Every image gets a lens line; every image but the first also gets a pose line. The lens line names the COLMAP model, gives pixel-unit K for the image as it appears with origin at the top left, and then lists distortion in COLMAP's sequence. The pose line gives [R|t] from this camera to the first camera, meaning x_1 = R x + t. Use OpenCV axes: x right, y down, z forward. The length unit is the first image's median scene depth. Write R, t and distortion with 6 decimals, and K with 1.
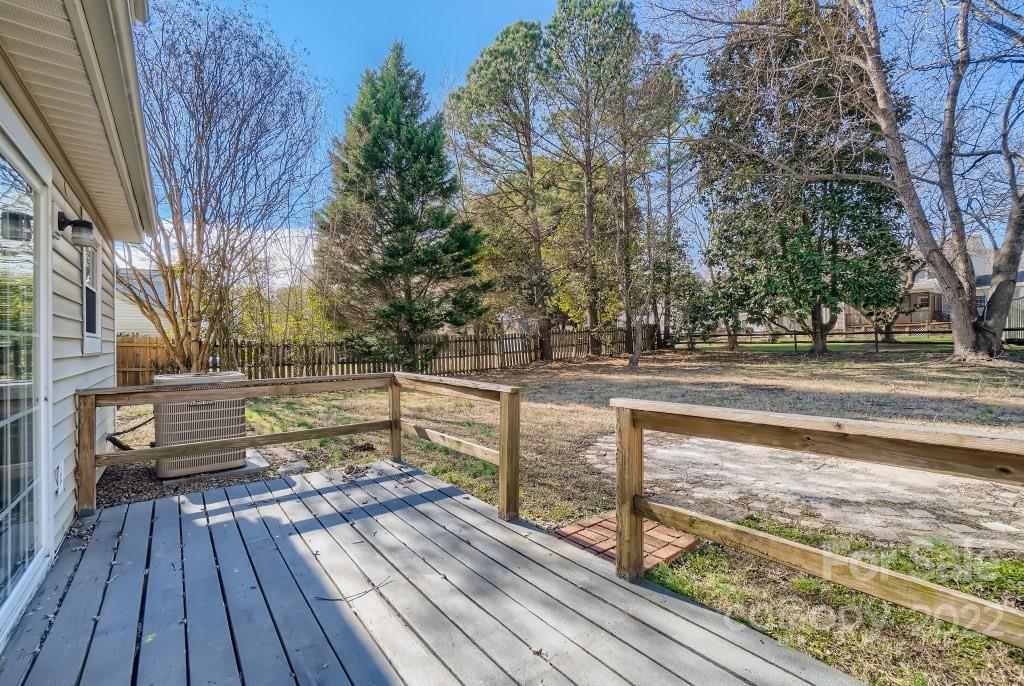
lens RADIAL K [[476.0, 0, 482.6], [0, 476.0, 340.5], [0, 0, 1]] dist [-0.043079, 0.000771]
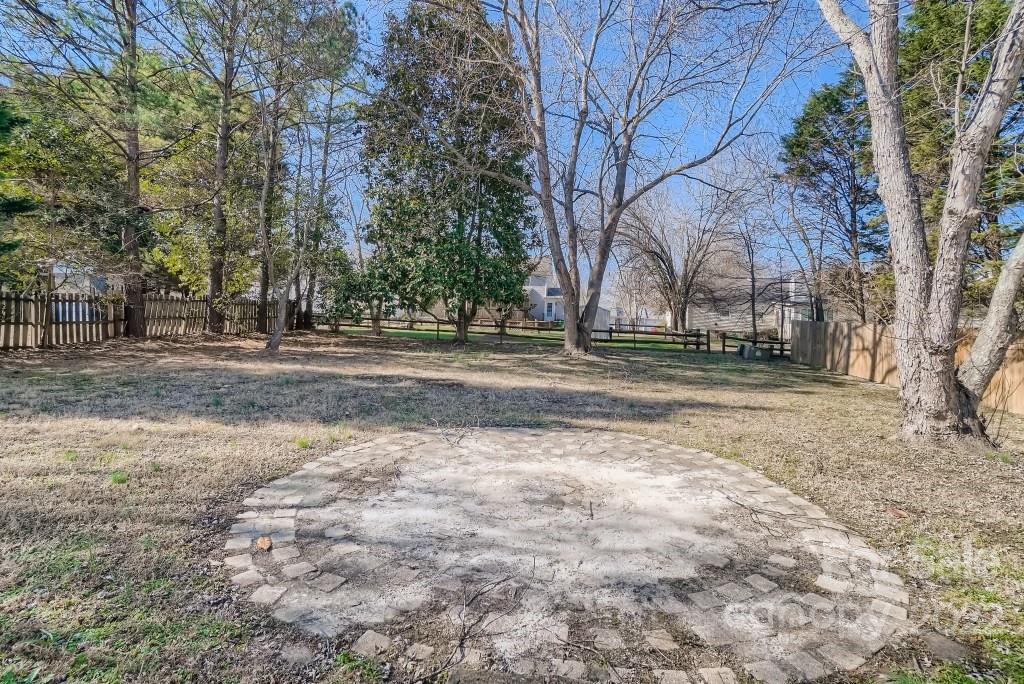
lens RADIAL K [[502.7, 0, 534.5], [0, 502.7, 320.8], [0, 0, 1]] dist [-0.050080, 0.027678]
pose [[0.684805, 0.066552, 0.725681, 0.013095], [-0.066169, 0.997386, -0.029029, 0.000086], [-0.725716, -0.028139, 0.687419, 0.102275]]
